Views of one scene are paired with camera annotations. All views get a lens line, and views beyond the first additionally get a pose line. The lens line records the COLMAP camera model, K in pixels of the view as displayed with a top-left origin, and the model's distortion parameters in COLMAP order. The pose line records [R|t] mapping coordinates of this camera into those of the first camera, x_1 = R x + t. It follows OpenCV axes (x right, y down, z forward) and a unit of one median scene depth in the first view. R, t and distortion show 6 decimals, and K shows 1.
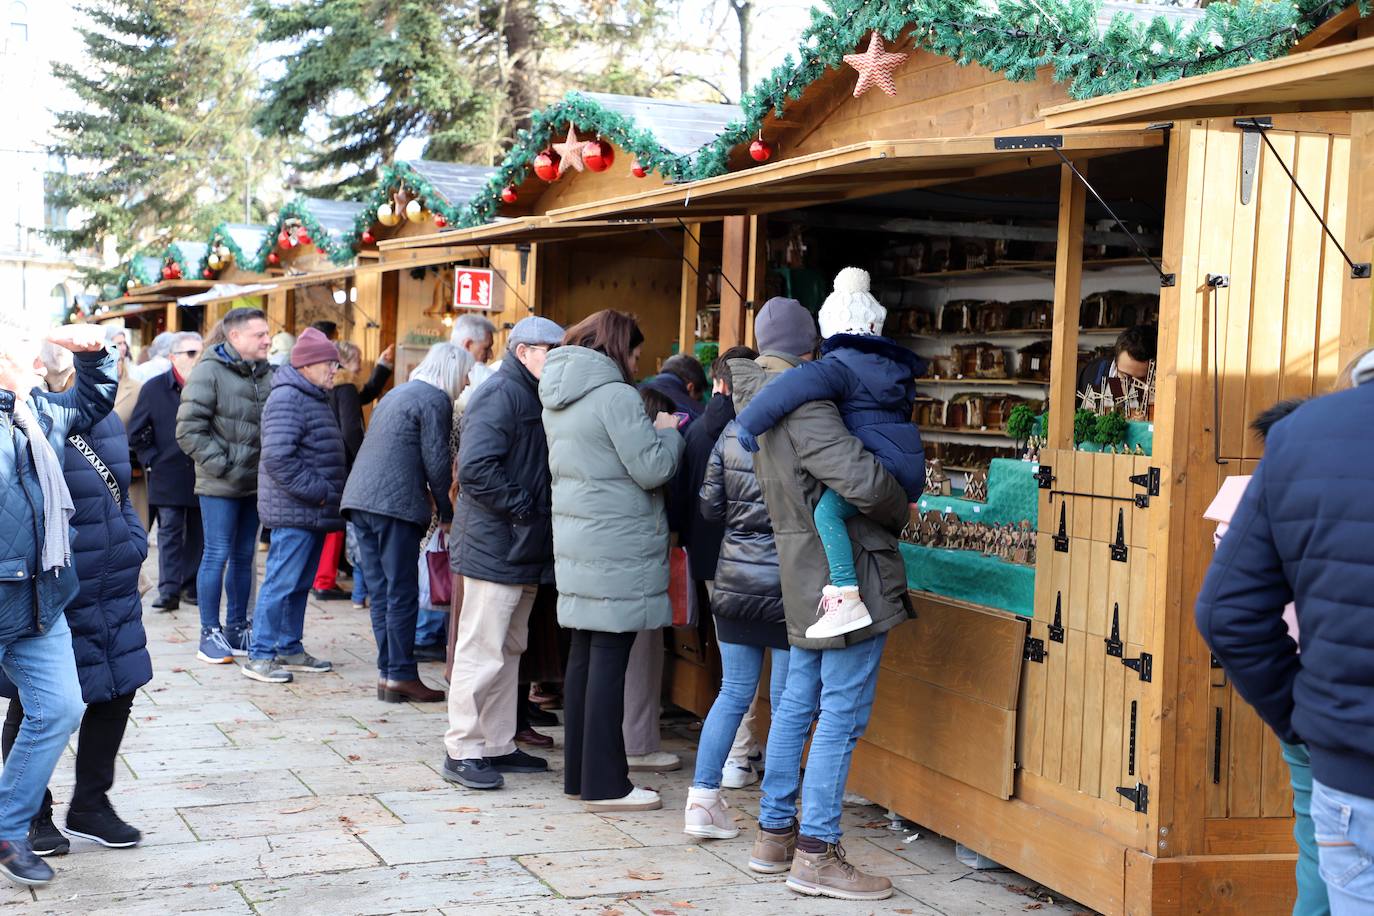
lens RADIAL K [[2192.6, 0, 687.0], [0, 2192.6, 458.0], [0, 0, 1]] dist [0.308692, -0.191559]
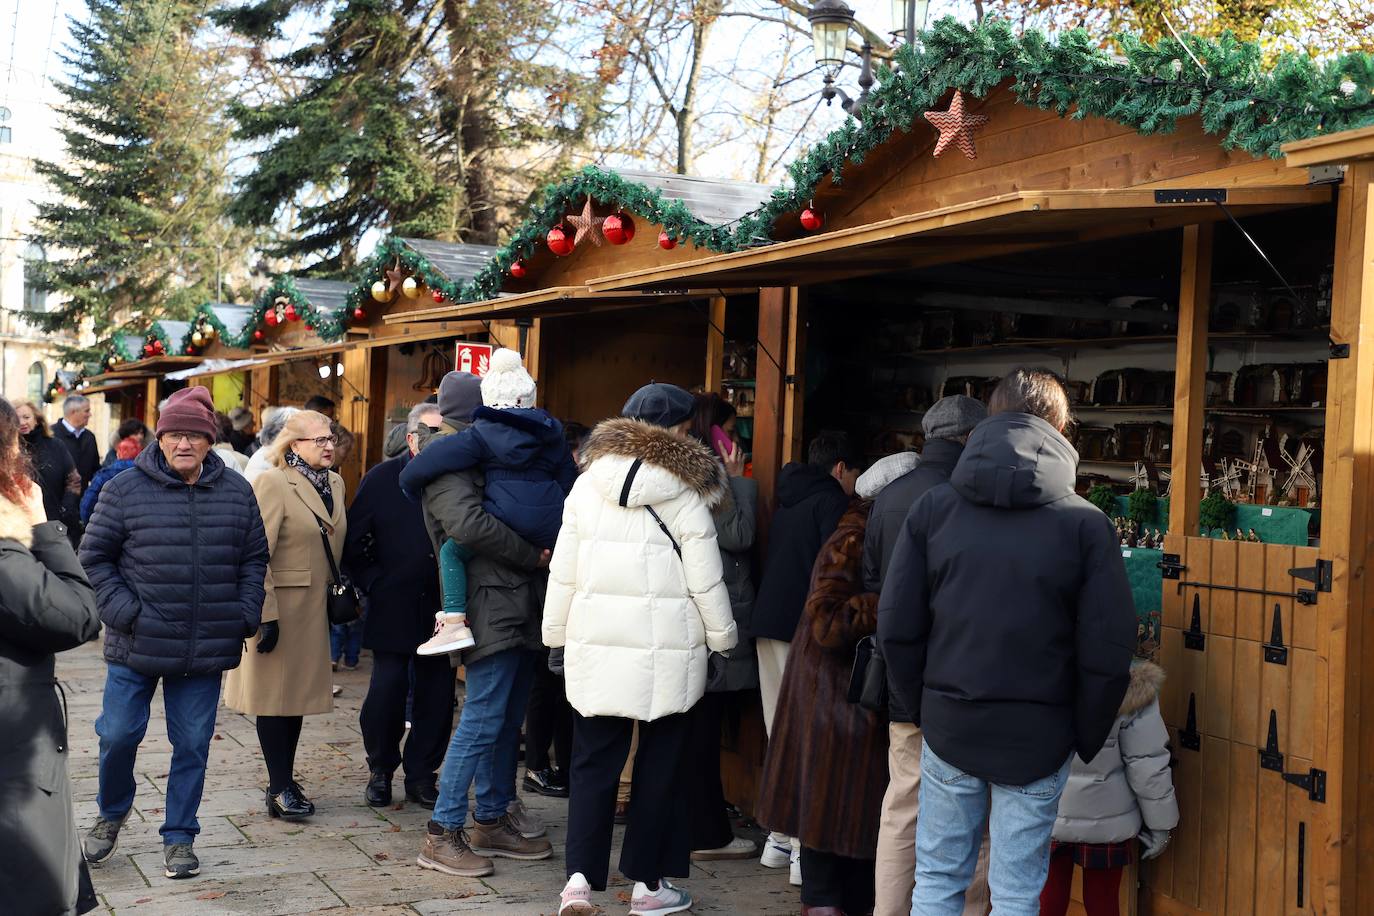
lens RADIAL K [[1935.2, 0, 687.0], [0, 1935.2, 458.0], [0, 0, 1]] dist [0.216728, 0.013753]
pose [[0.998853, 0.004132, 0.047705, -0.046181], [-0.002627, 0.999498, -0.031570, -0.006012], [-0.047811, 0.031409, 0.998362, 0.119507]]
